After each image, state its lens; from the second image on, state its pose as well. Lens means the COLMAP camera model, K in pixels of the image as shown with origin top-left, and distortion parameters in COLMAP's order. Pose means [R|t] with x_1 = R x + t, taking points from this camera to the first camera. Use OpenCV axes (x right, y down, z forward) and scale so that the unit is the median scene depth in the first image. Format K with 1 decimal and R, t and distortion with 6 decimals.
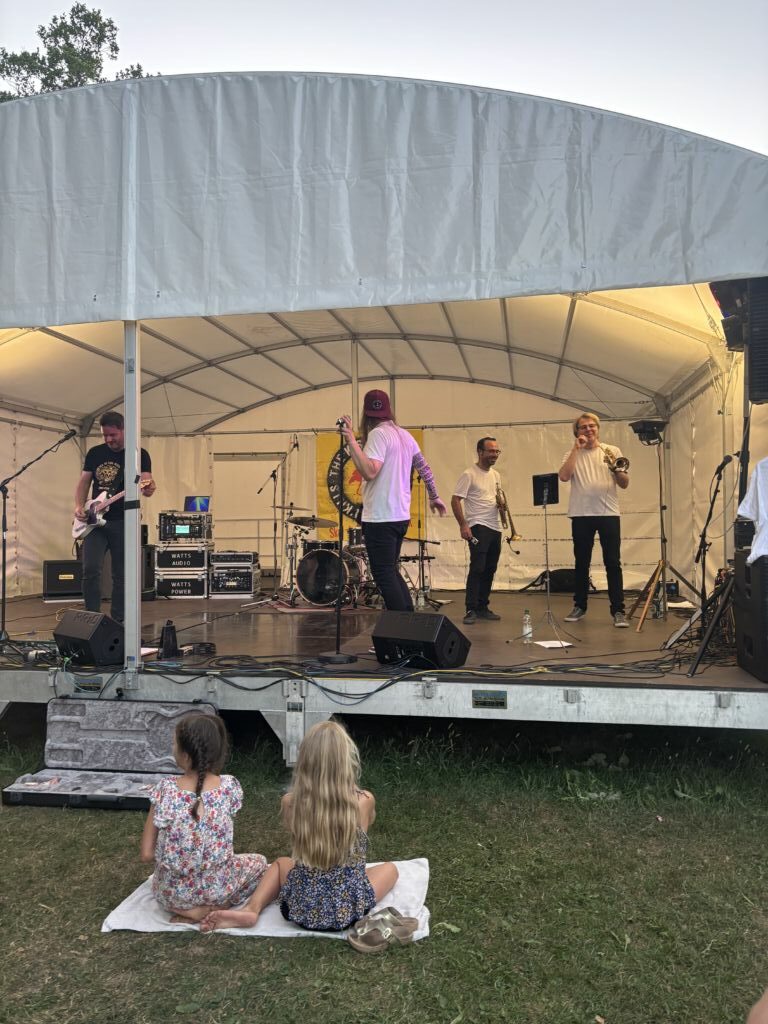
lens RADIAL K [[769.2, 0, 386.1], [0, 769.2, 516.4], [0, 0, 1]] dist [0.043406, -0.040545]
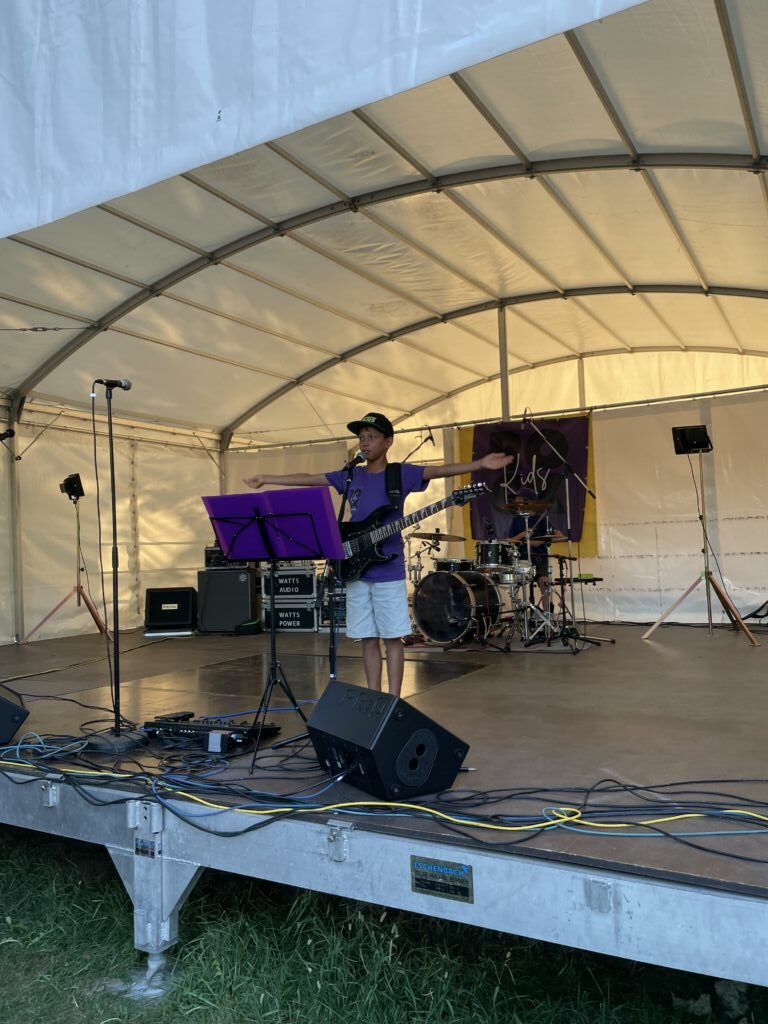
lens RADIAL K [[776.8, 0, 397.6], [0, 776.8, 517.3], [0, 0, 1]] dist [0.079093, -0.105621]
pose [[0.945306, -0.038616, -0.323891, 0.252380], [0.031827, 0.999149, -0.026234, 0.014711], [0.324628, 0.014491, 0.945731, 0.456741]]
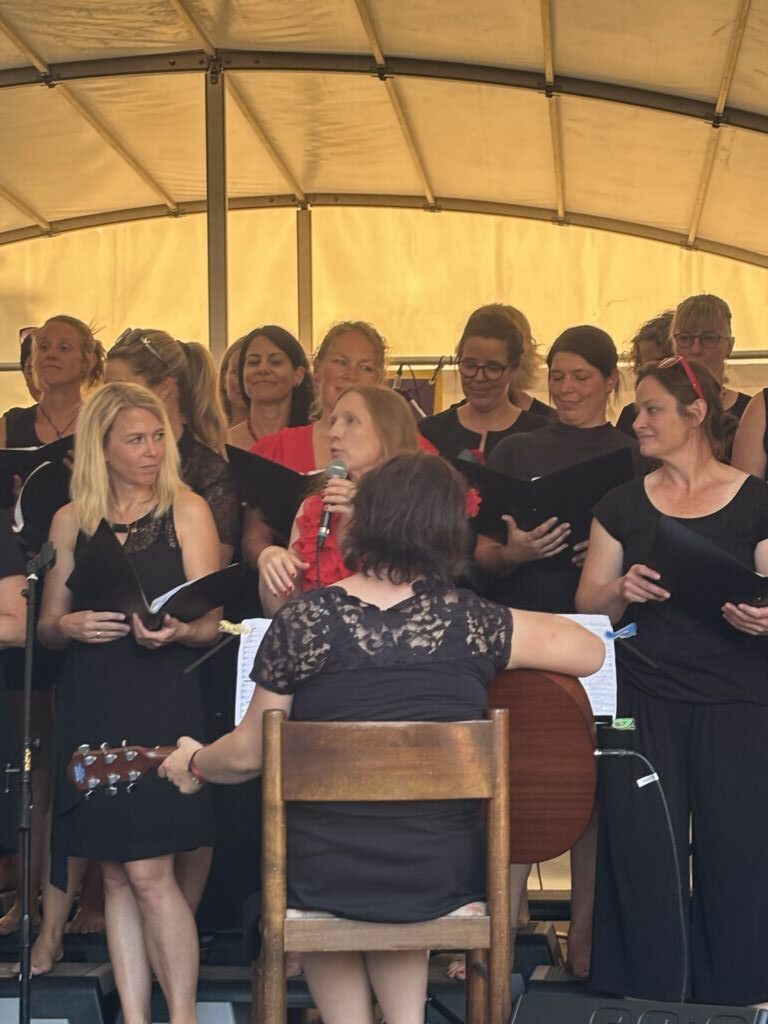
lens RADIAL K [[2385.1, 0, 433.0], [0, 2385.1, 525.0], [0, 0, 1]] dist [0.126256, 0.000000]
pose [[0.993694, 0.006632, 0.111929, -0.139851], [-0.000980, 0.998725, -0.050477, -0.004398], [-0.112121, 0.050049, 0.992433, 0.125153]]
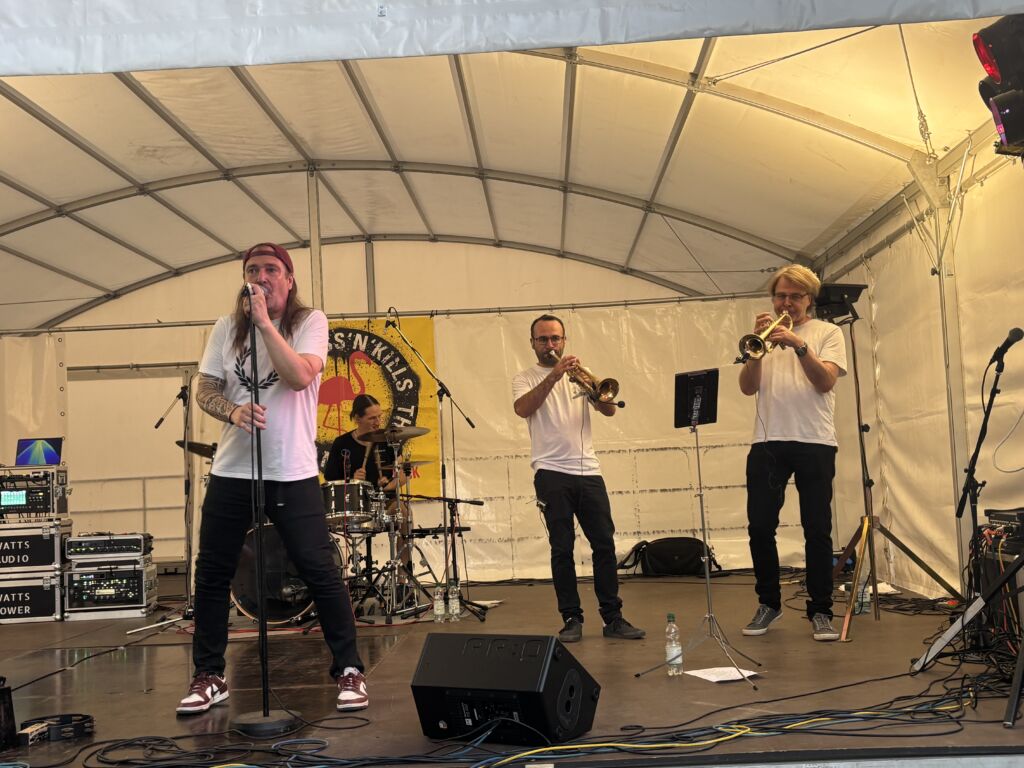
lens RADIAL K [[1168.4, 0, 512.8], [0, 1168.4, 382.8], [0, 0, 1]] dist [0.027569, 0.000000]
pose [[0.987953, -0.024474, 0.152808, -0.068133], [0.035255, 0.997045, -0.068248, 0.008854], [-0.150686, 0.072813, 0.985897, 0.197381]]
